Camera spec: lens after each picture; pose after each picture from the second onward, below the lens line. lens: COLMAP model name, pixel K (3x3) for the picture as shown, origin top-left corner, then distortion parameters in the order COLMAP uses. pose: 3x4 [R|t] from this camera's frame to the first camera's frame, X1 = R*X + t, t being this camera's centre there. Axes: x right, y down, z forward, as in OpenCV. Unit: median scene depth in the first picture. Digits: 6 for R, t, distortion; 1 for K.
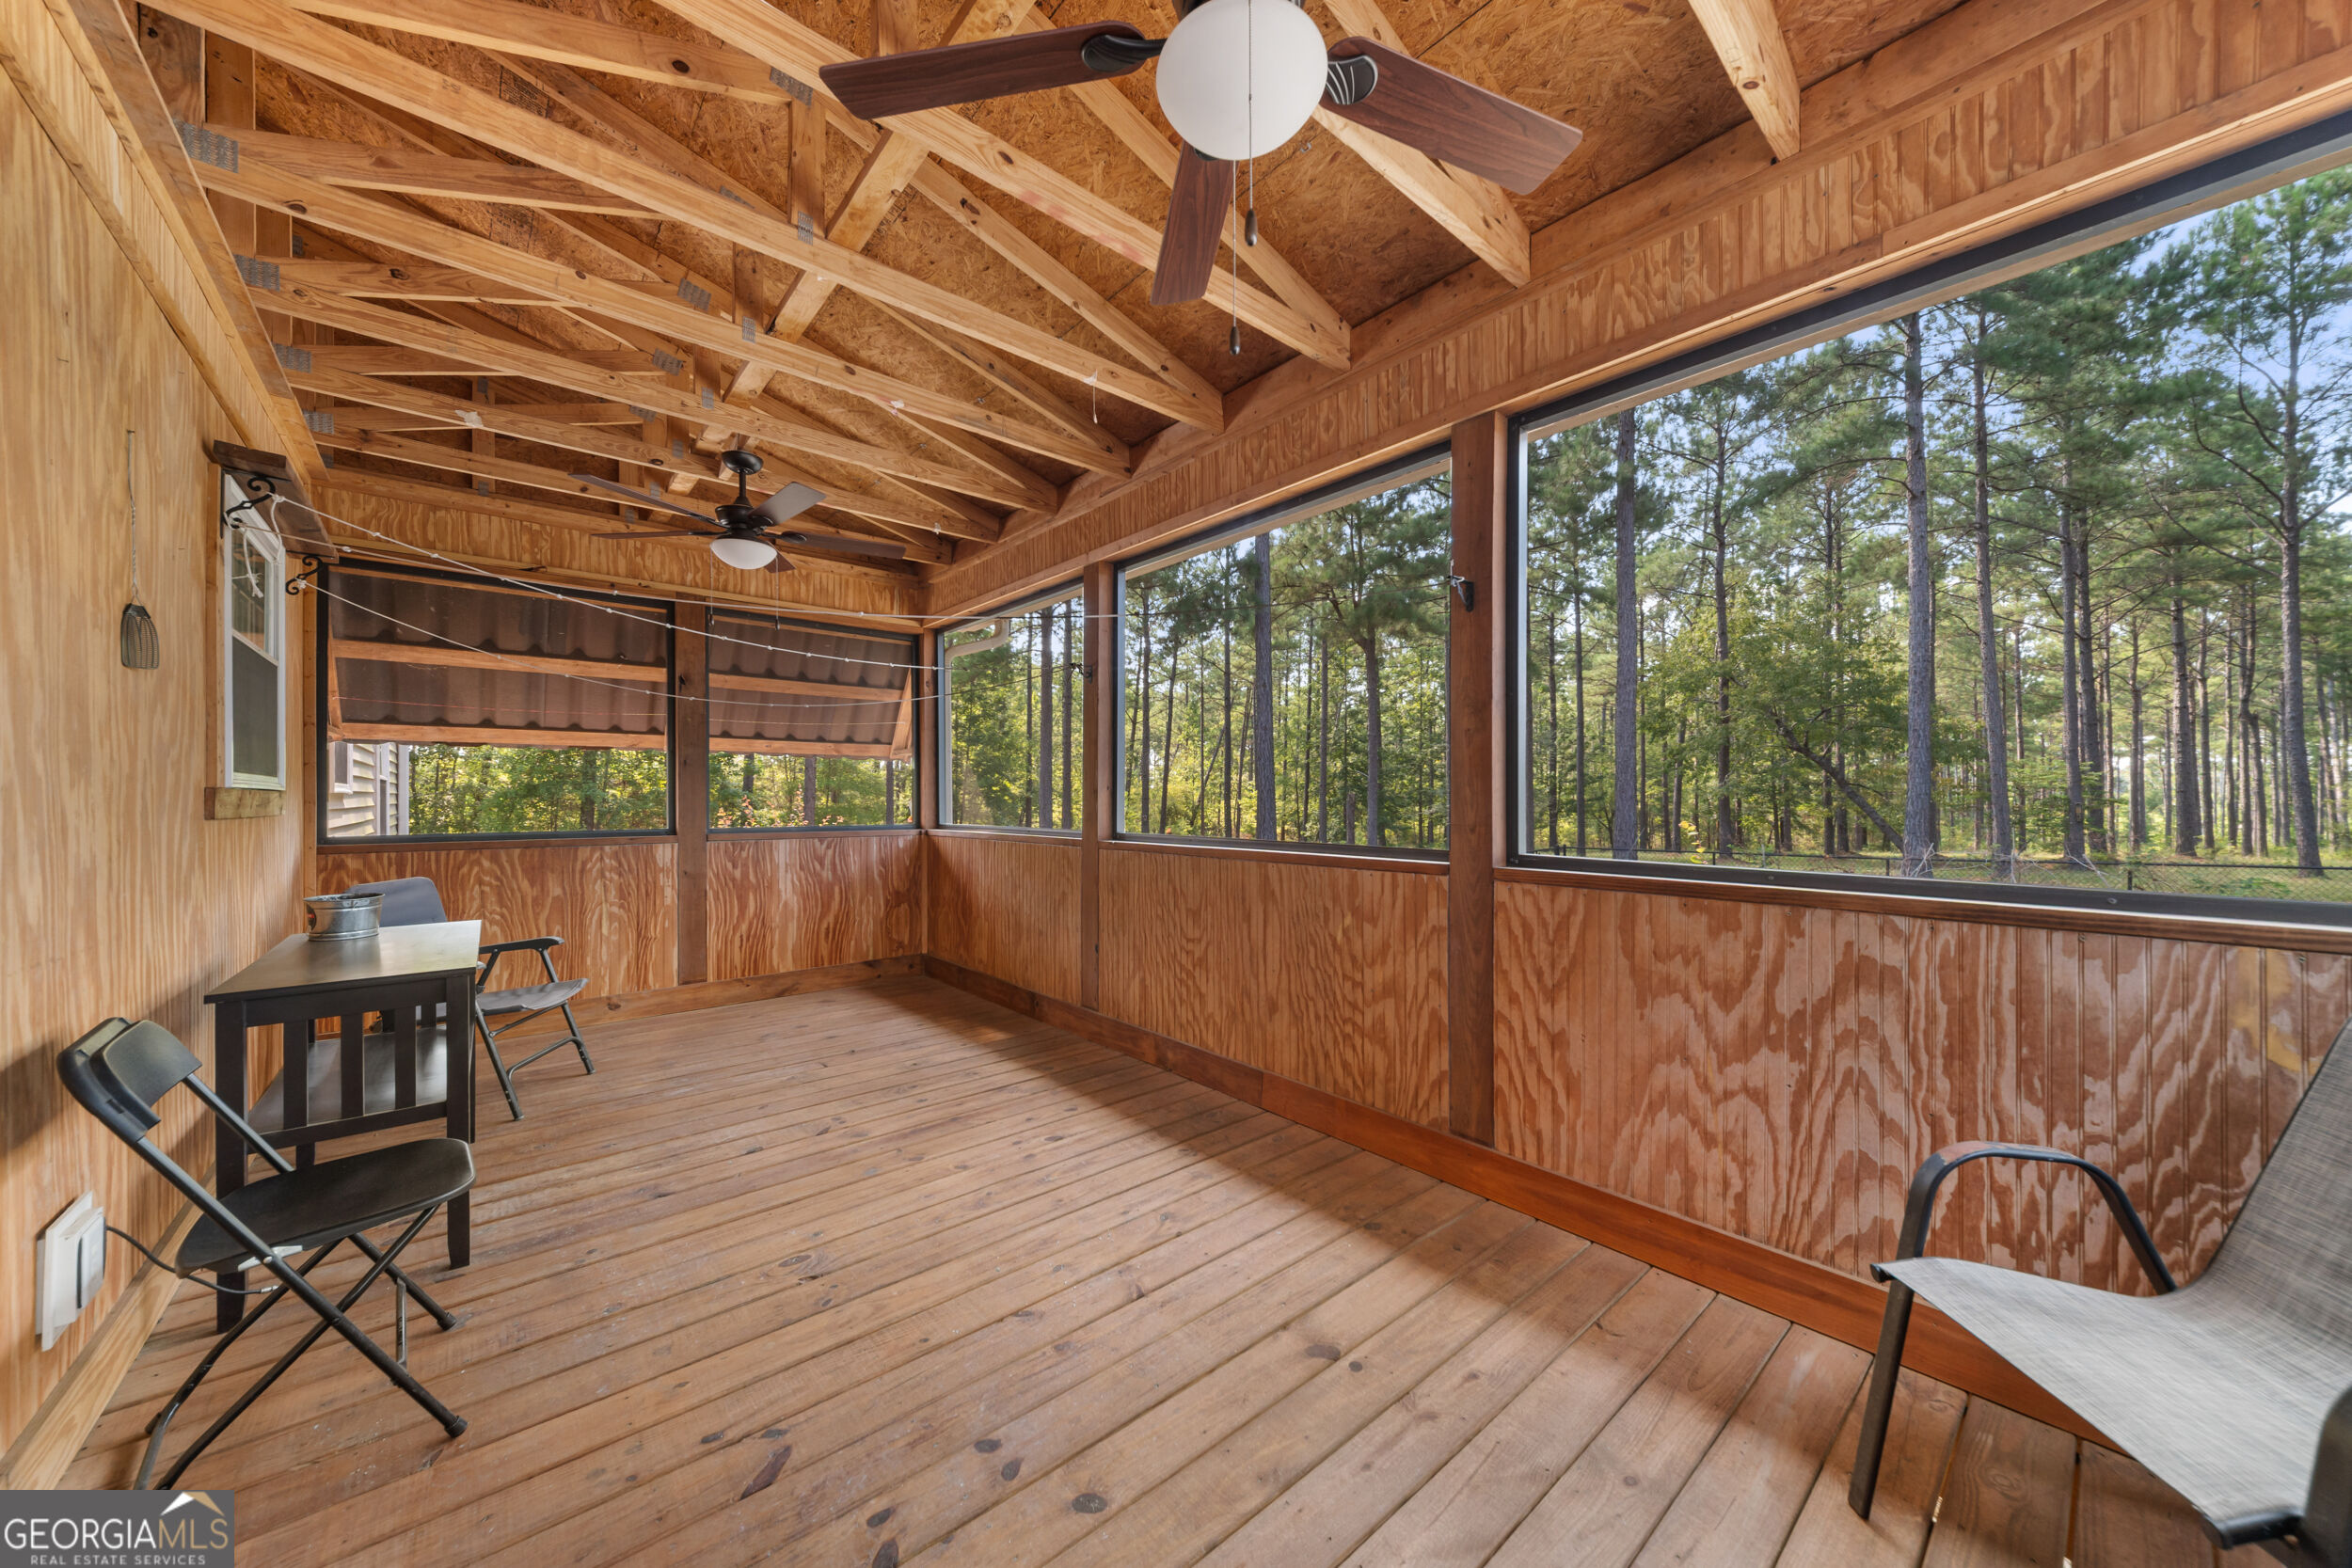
lens RADIAL K [[816.9, 0, 1175.5], [0, 816.9, 791.5], [0, 0, 1]] dist [0.009579, -0.002198]
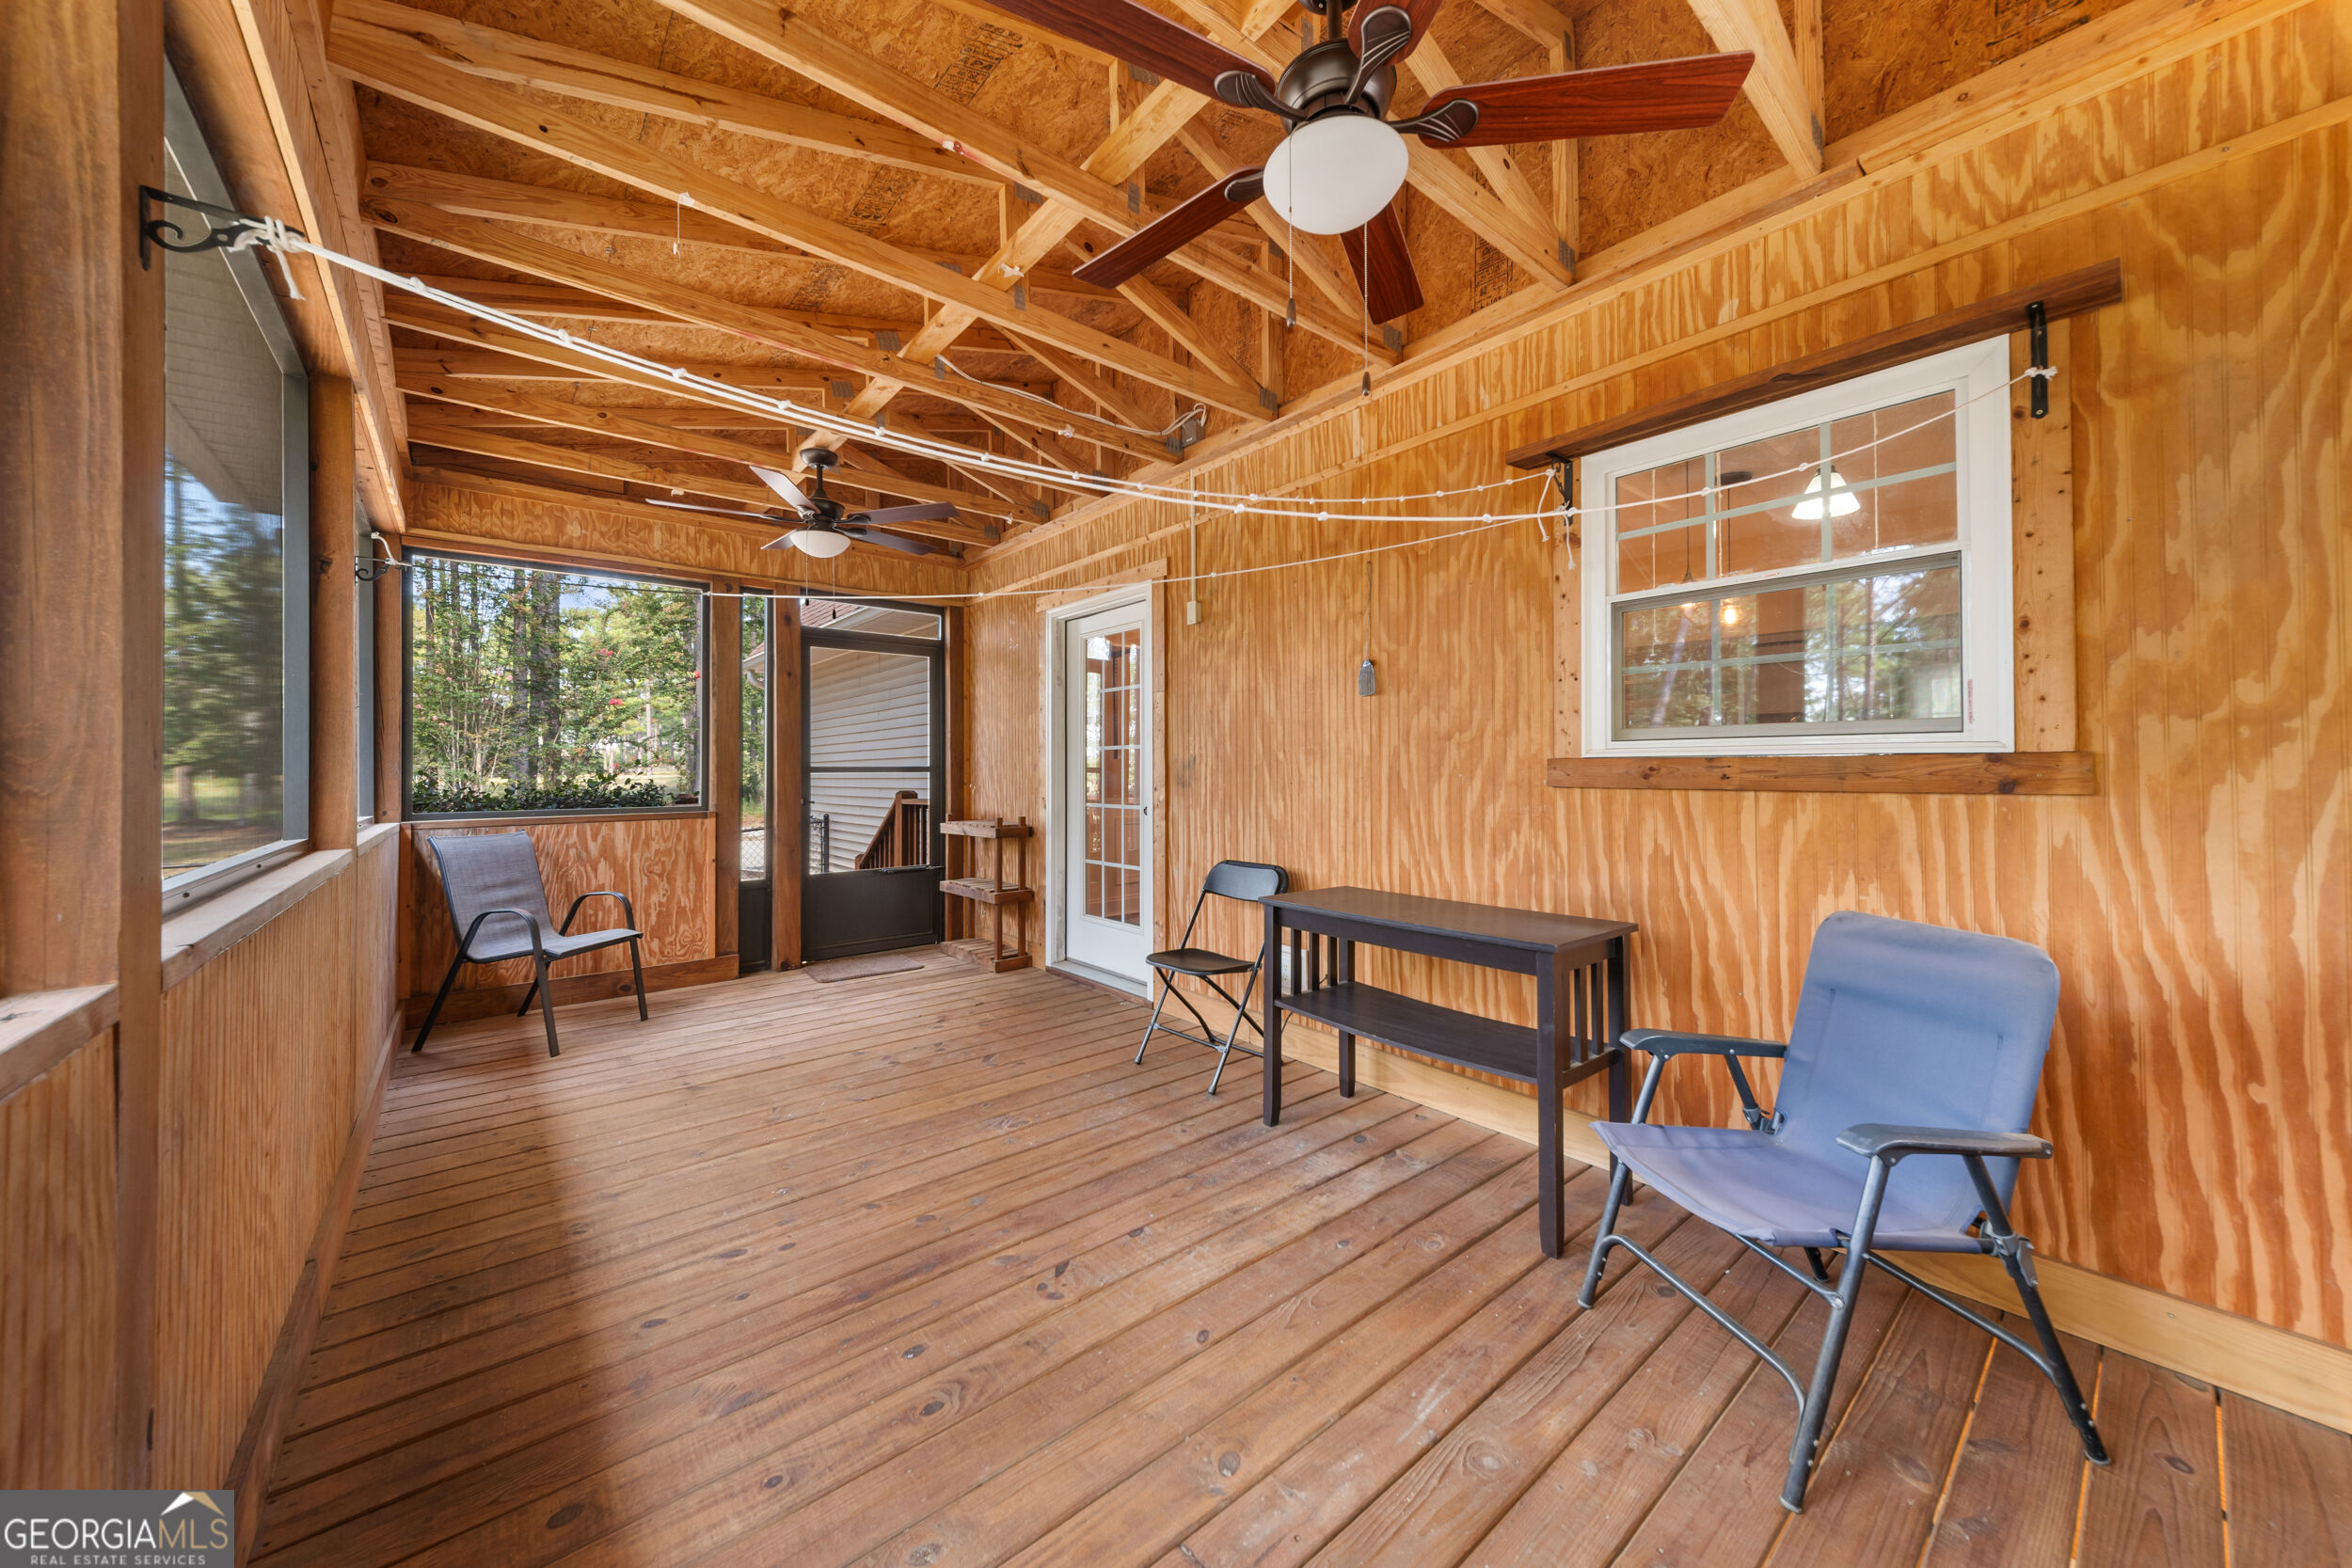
lens RADIAL K [[816.9, 0, 1172.6], [0, 816.9, 771.8], [0, 0, 1]] dist [0.009579, -0.002198]
pose [[-0.999859, 0.007147, 0.015200, -0.622761], [0.007086, 0.999967, -0.004029, 0.013662], [-0.015229, -0.003921, -0.999876, 1.957907]]
